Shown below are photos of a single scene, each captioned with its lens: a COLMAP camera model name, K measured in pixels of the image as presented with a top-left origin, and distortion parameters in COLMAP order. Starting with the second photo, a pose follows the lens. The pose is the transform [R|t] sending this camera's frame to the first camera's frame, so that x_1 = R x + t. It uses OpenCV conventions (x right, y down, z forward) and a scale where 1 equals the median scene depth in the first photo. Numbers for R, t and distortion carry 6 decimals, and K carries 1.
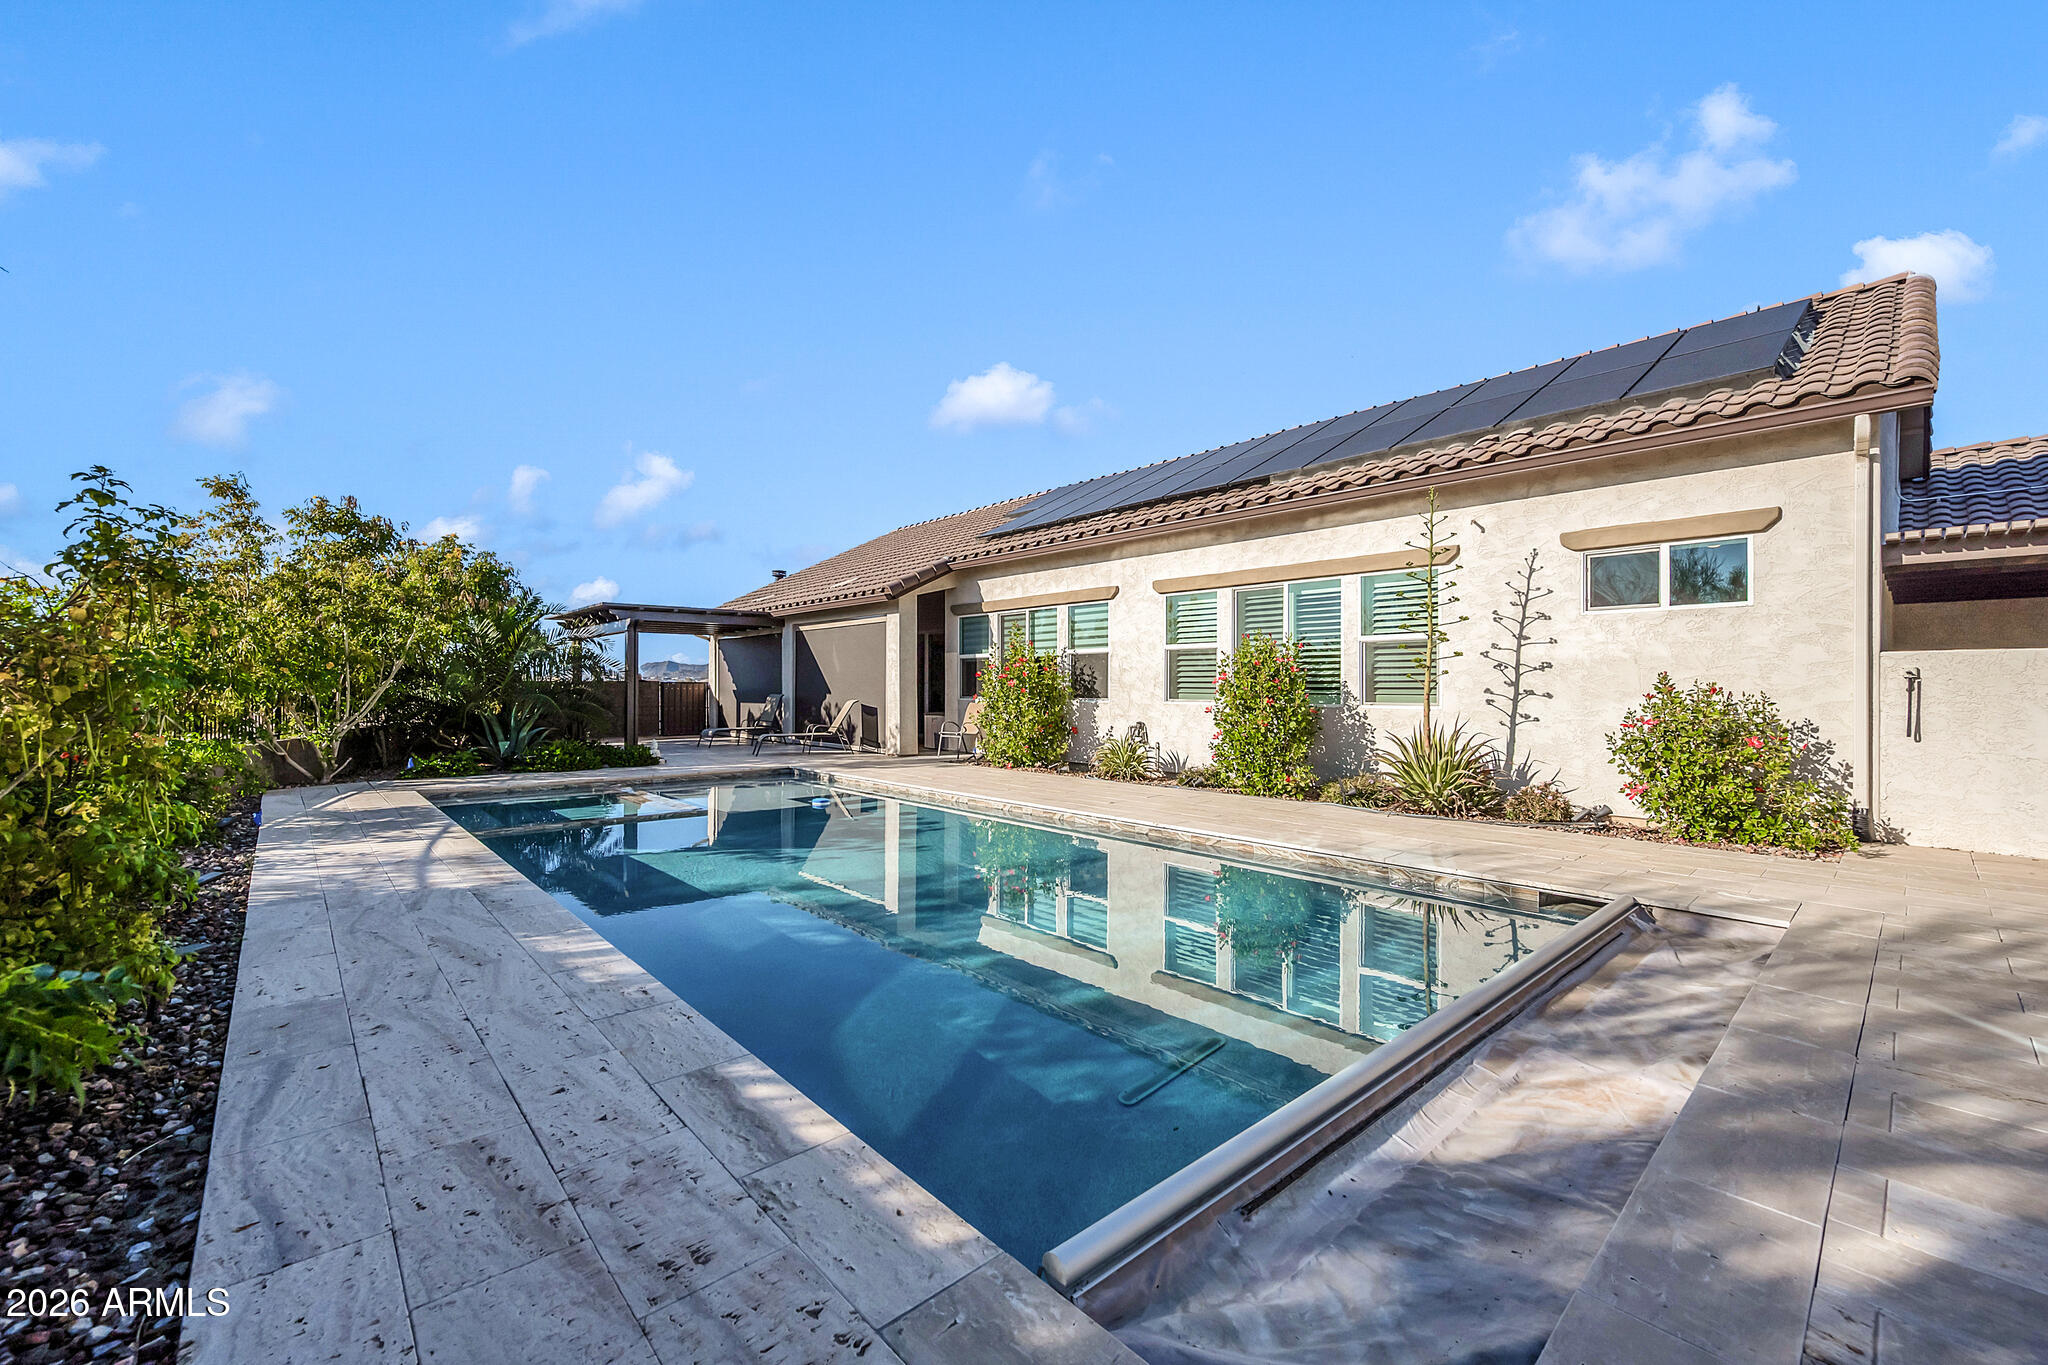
lens RADIAL K [[811.9, 0, 1027.2], [0, 811.9, 689.8], [0, 0, 1]] dist [-0.003836, 0.000831]
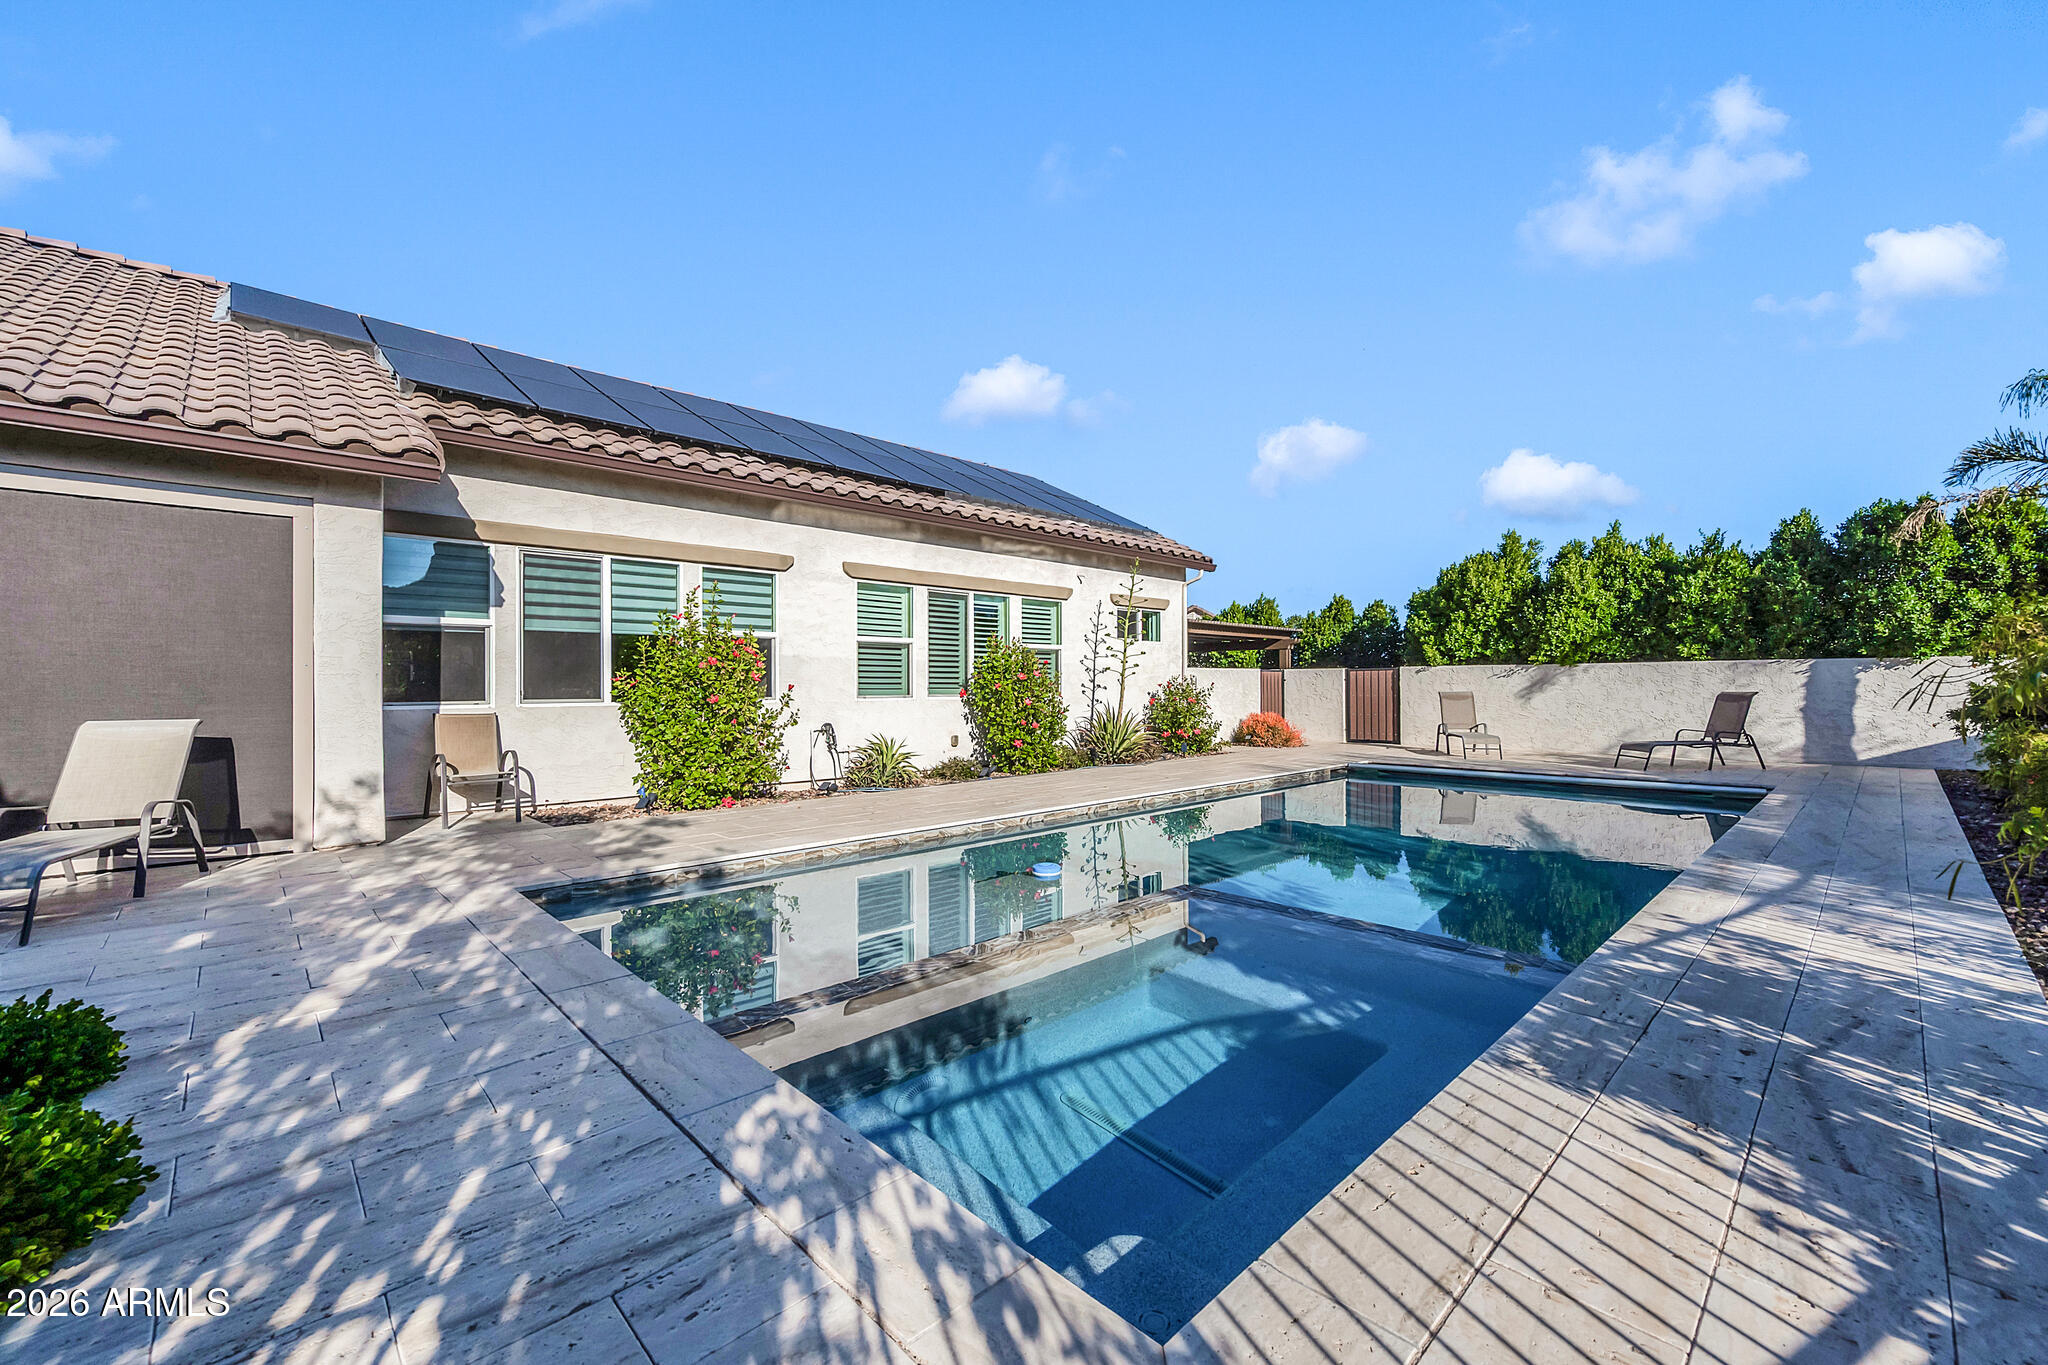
lens RADIAL K [[811.9, 0, 1035.2], [0, 811.9, 683.0], [0, 0, 1]] dist [-0.003836, 0.000831]
pose [[-0.029923, -0.004401, 0.999543, -0.803219], [-0.000375, 0.999990, 0.004392, -0.007671], [-0.999552, -0.000244, -0.029924, 0.905481]]
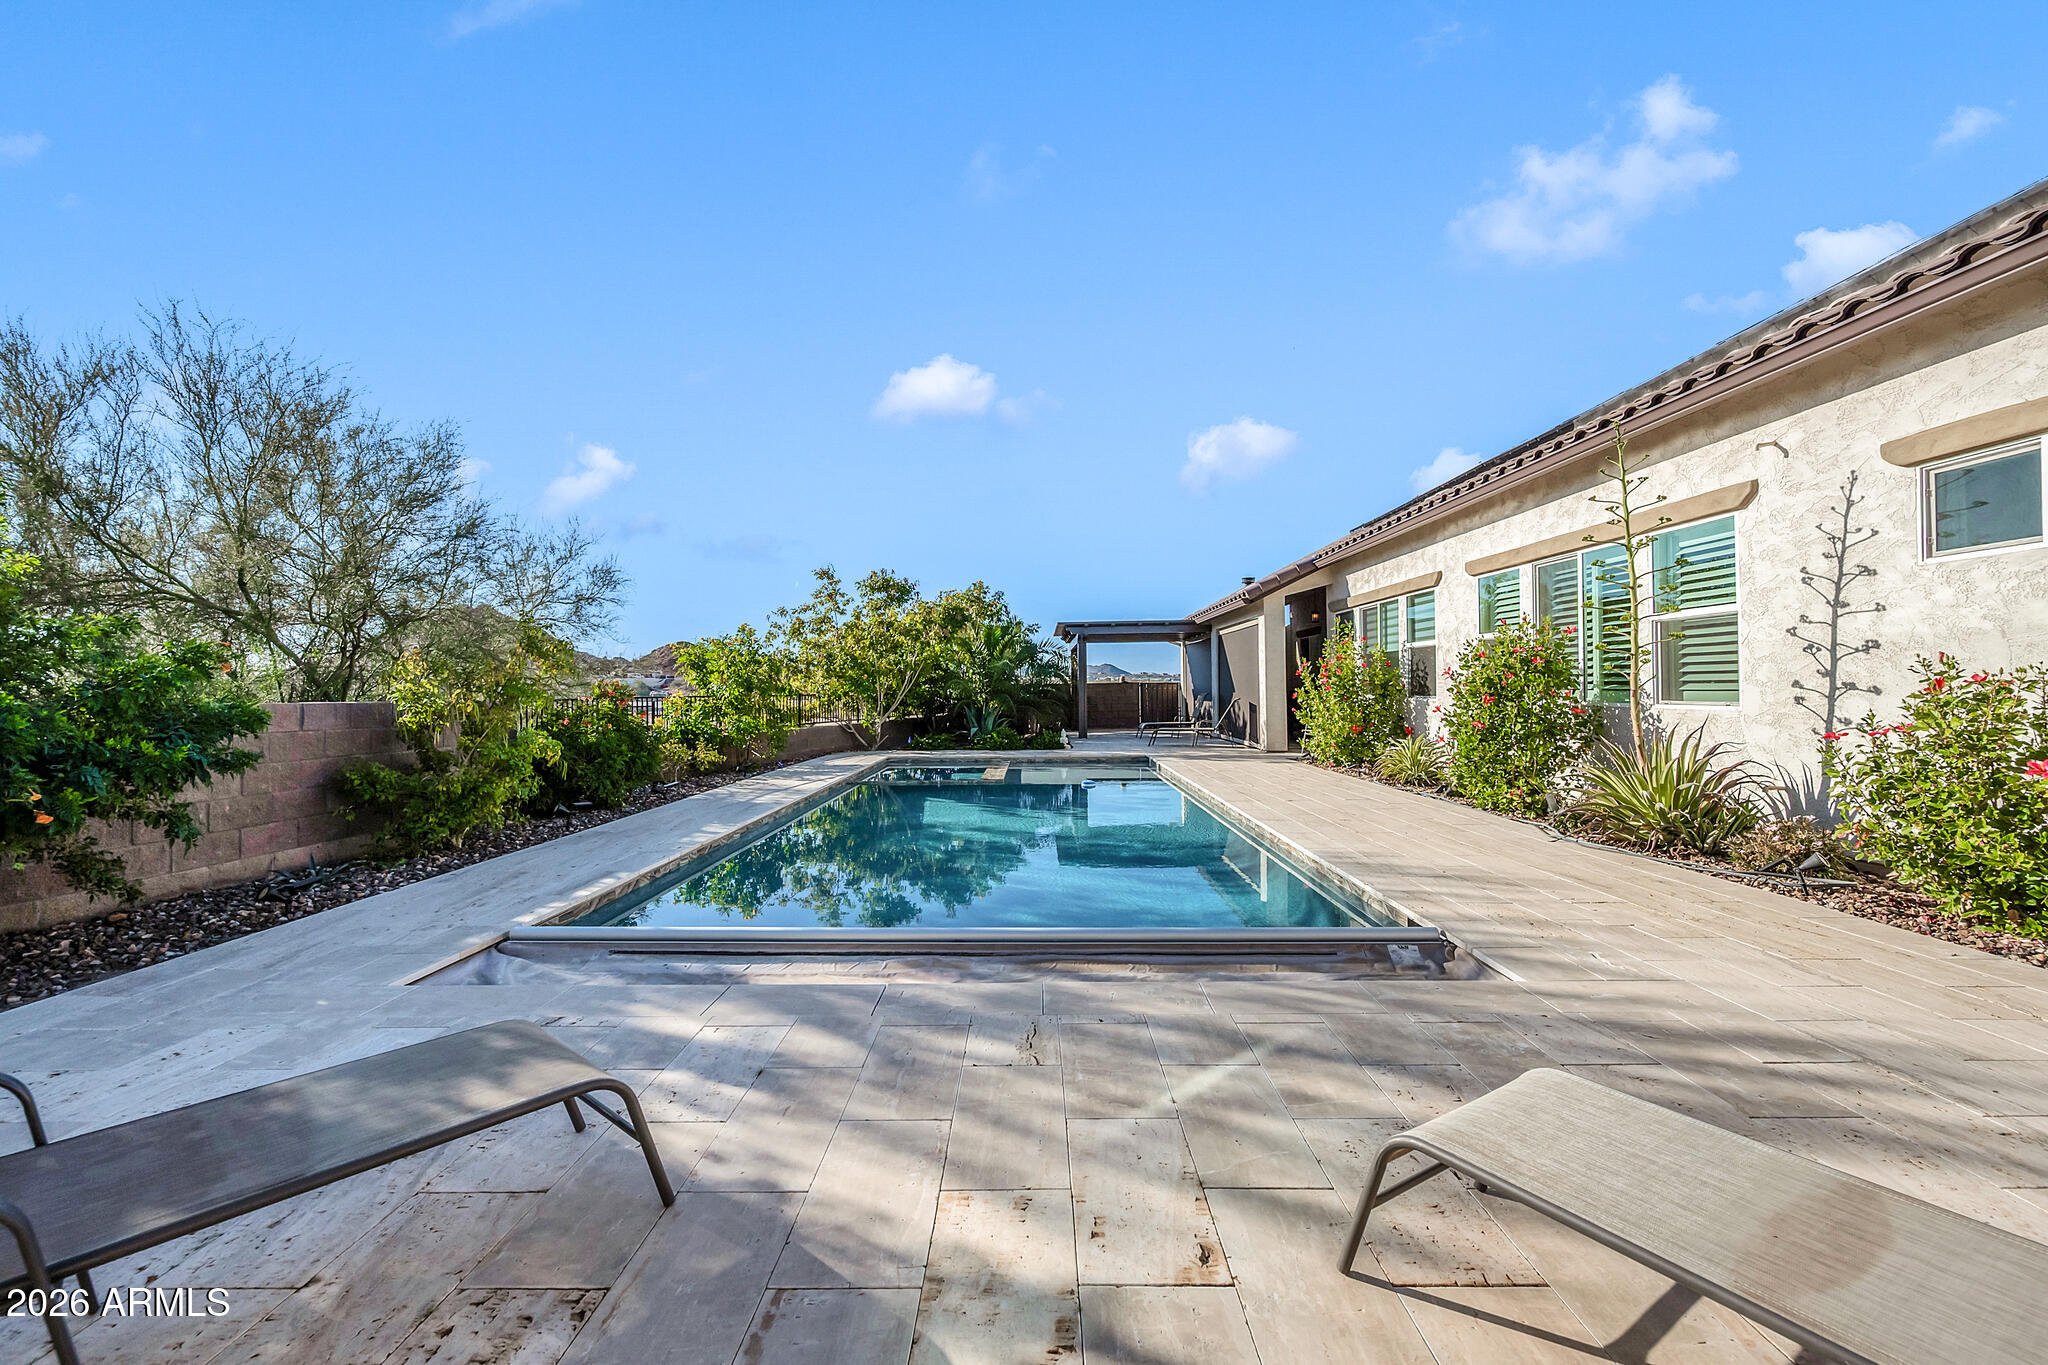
lens RADIAL K [[811.9, 0, 1037.7], [0, 811.9, 689.5], [0, 0, 1]] dist [-0.003836, 0.000831]
pose [[0.738502, -0.008648, -0.674196, 0.440878], [0.010676, 0.999942, -0.001132, -0.000102], [0.674167, -0.006362, 0.738551, 0.039968]]
